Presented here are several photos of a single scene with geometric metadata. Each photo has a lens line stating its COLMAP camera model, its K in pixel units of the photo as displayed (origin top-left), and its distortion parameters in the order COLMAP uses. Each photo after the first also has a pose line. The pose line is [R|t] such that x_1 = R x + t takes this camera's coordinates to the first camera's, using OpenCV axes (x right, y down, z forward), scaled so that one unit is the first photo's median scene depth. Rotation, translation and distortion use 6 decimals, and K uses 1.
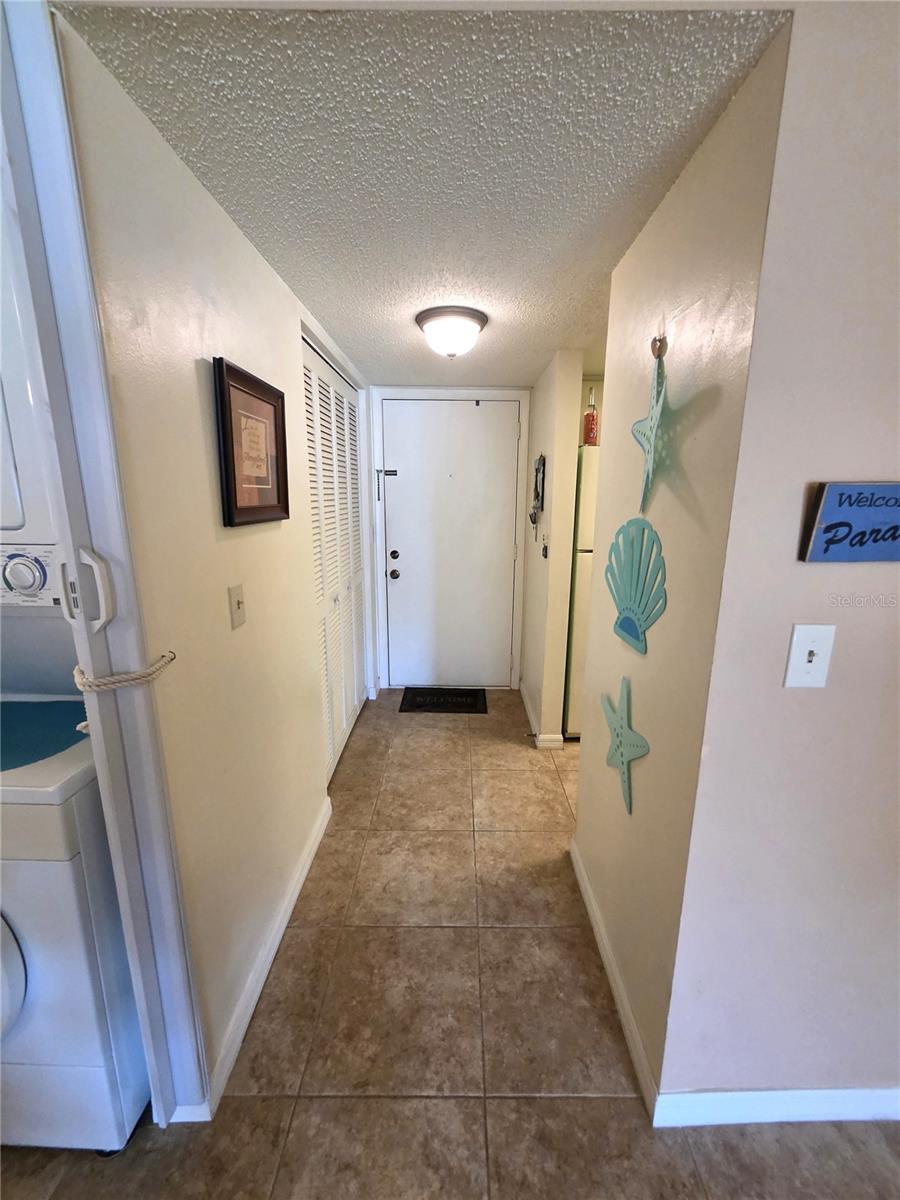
lens RADIAL K [[471.2, 0, 460.1], [0, 471.2, 592.9], [0, 0, 1]] dist [0.001293, 0.000307]
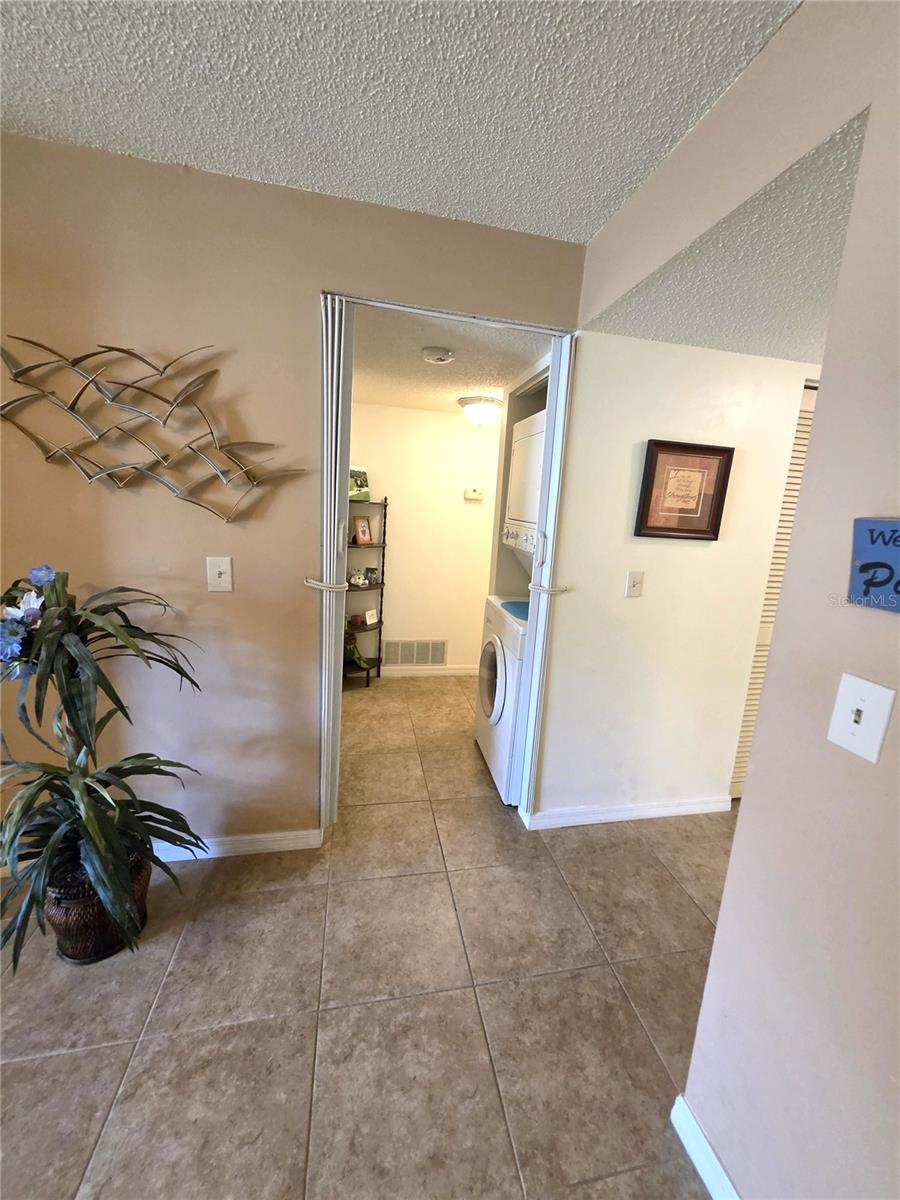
lens RADIAL K [[471.2, 0, 460.1], [0, 471.2, 592.9], [0, 0, 1]] dist [0.001293, 0.000307]
pose [[0.205875, 0.190774, -0.959803, 1.090160], [-0.263847, 0.955311, 0.133287, -0.003574], [0.942338, 0.225801, 0.247009, 0.034323]]
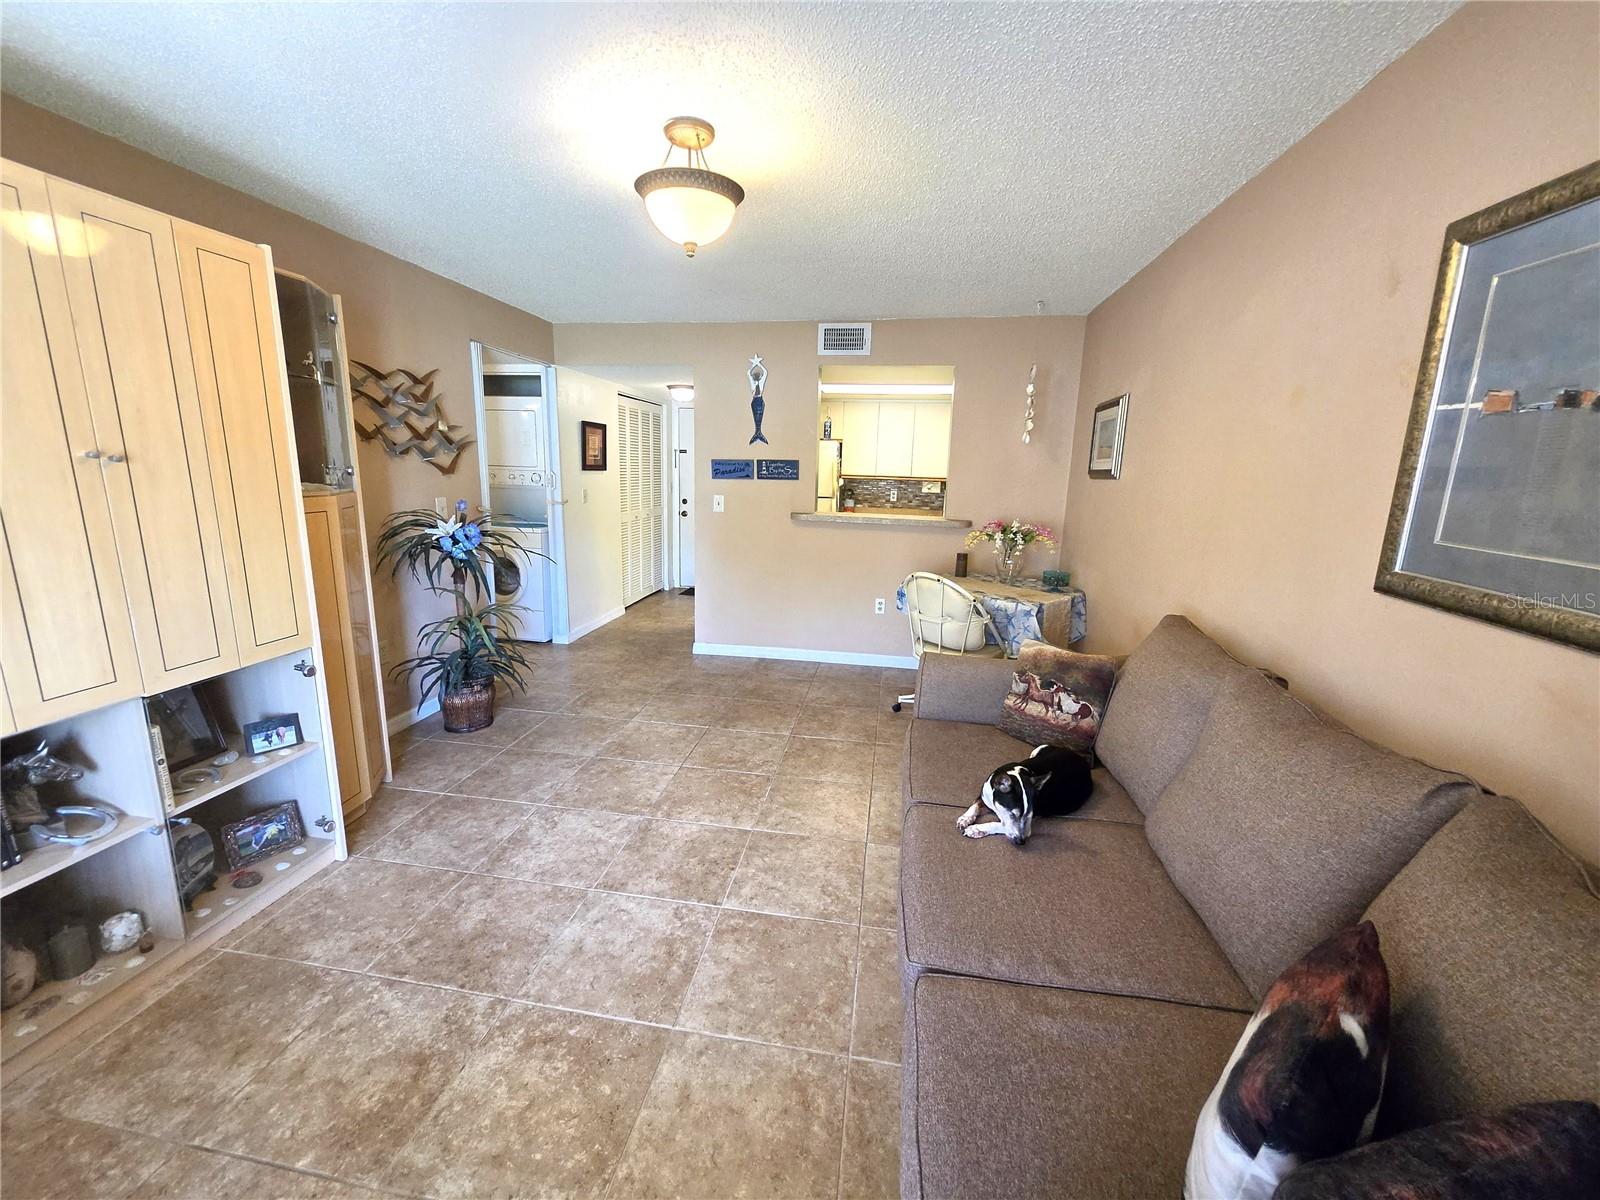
lens RADIAL K [[628.3, 0, 792.3], [0, 628.3, 592.8], [0, 0, 1]] dist [0.001293, 0.000307]
pose [[0.986186, 0.051464, -0.157446, 1.745052], [-0.054216, 0.998442, -0.013226, 0.721658], [0.156520, 0.021579, 0.987439, -3.205889]]
